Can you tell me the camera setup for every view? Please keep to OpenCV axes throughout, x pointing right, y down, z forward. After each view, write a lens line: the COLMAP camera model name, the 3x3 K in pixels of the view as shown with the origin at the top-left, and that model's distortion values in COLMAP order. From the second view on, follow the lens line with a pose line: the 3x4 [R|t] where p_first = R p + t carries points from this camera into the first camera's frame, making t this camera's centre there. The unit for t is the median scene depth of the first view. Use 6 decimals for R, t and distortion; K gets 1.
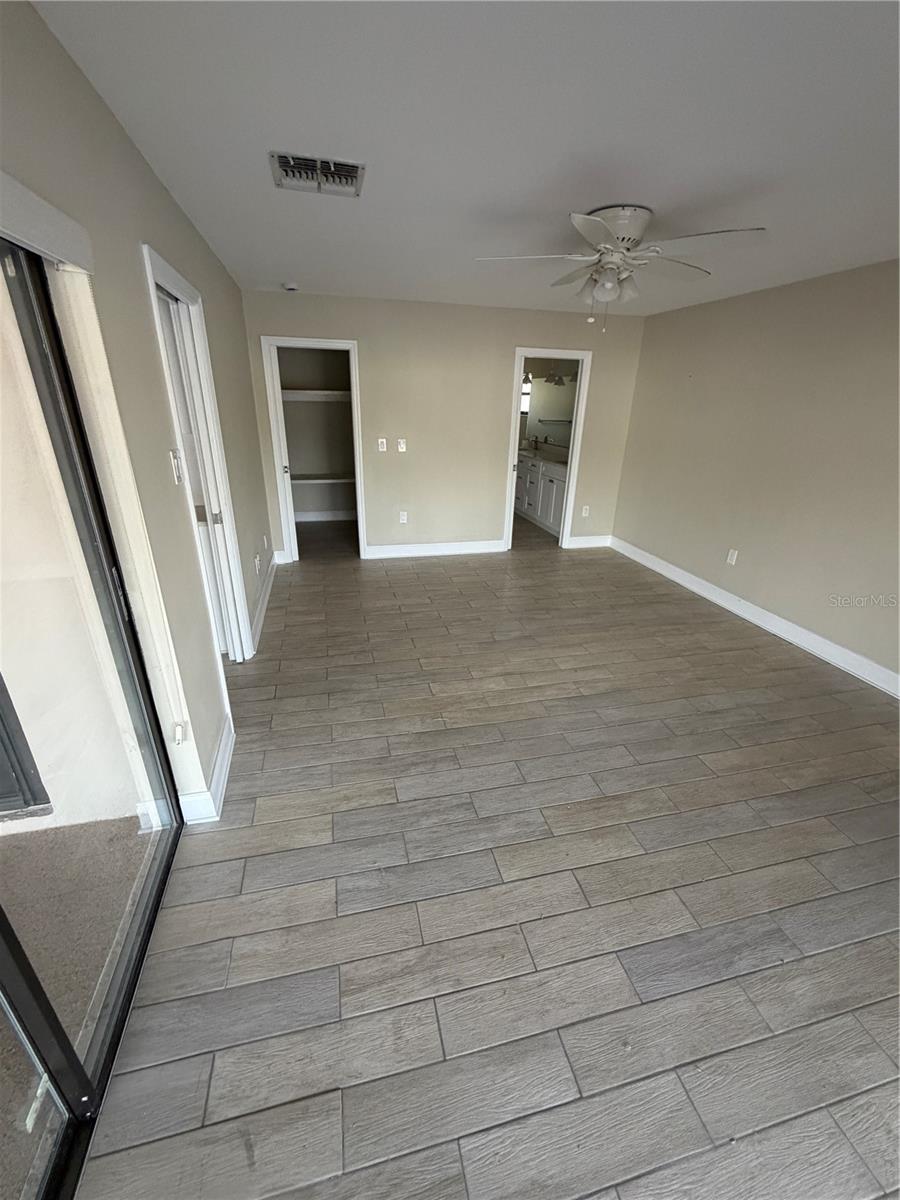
lens RADIAL K [[476.3, 0, 447.7], [0, 476.3, 595.7], [0, 0, 1]] dist [-0.002947, 0.000567]
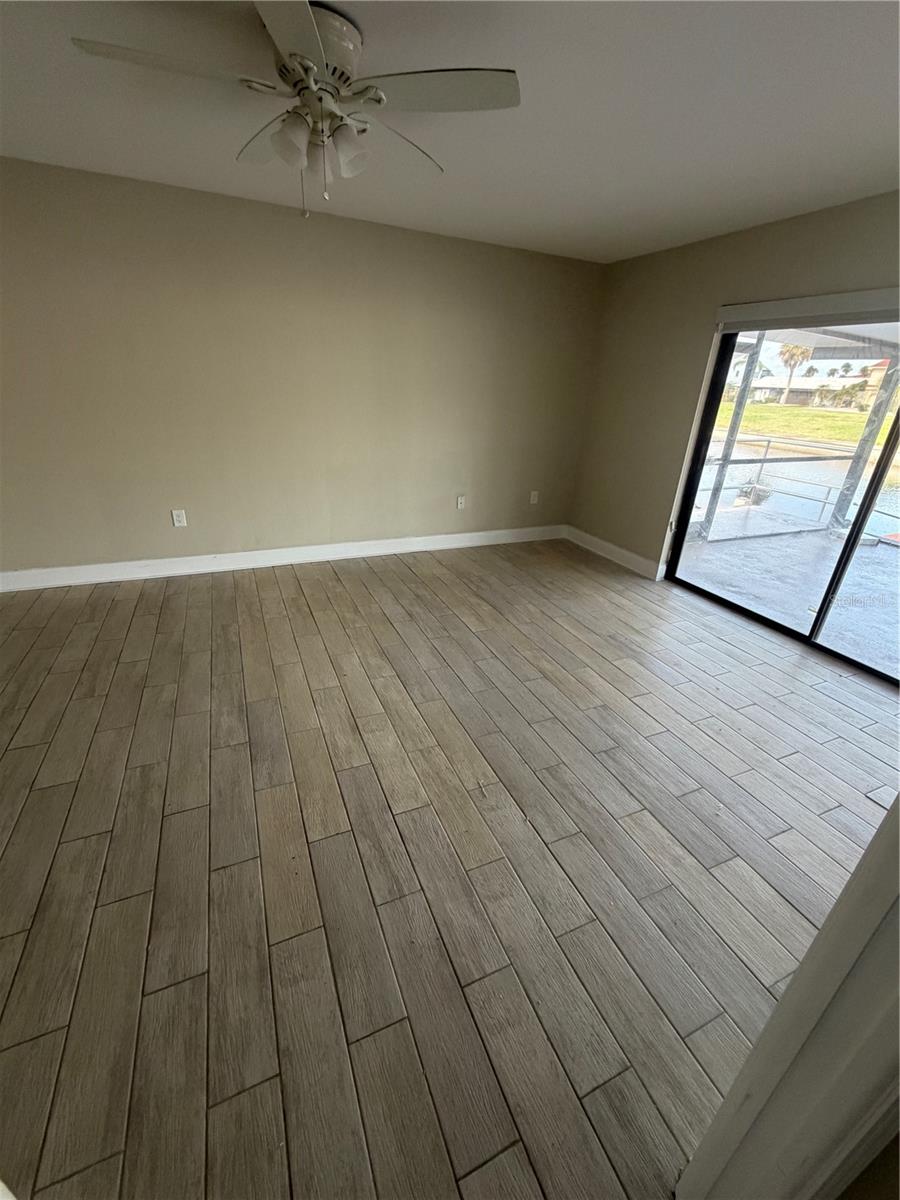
lens RADIAL K [[476.3, 0, 454.3], [0, 476.3, 601.4], [0, 0, 1]] dist [-0.002947, 0.000567]
pose [[-0.161170, -0.444610, 0.881105, -0.444400], [0.333874, 0.815575, 0.472615, -0.280600], [-0.928737, 0.370349, 0.016998, 0.798736]]
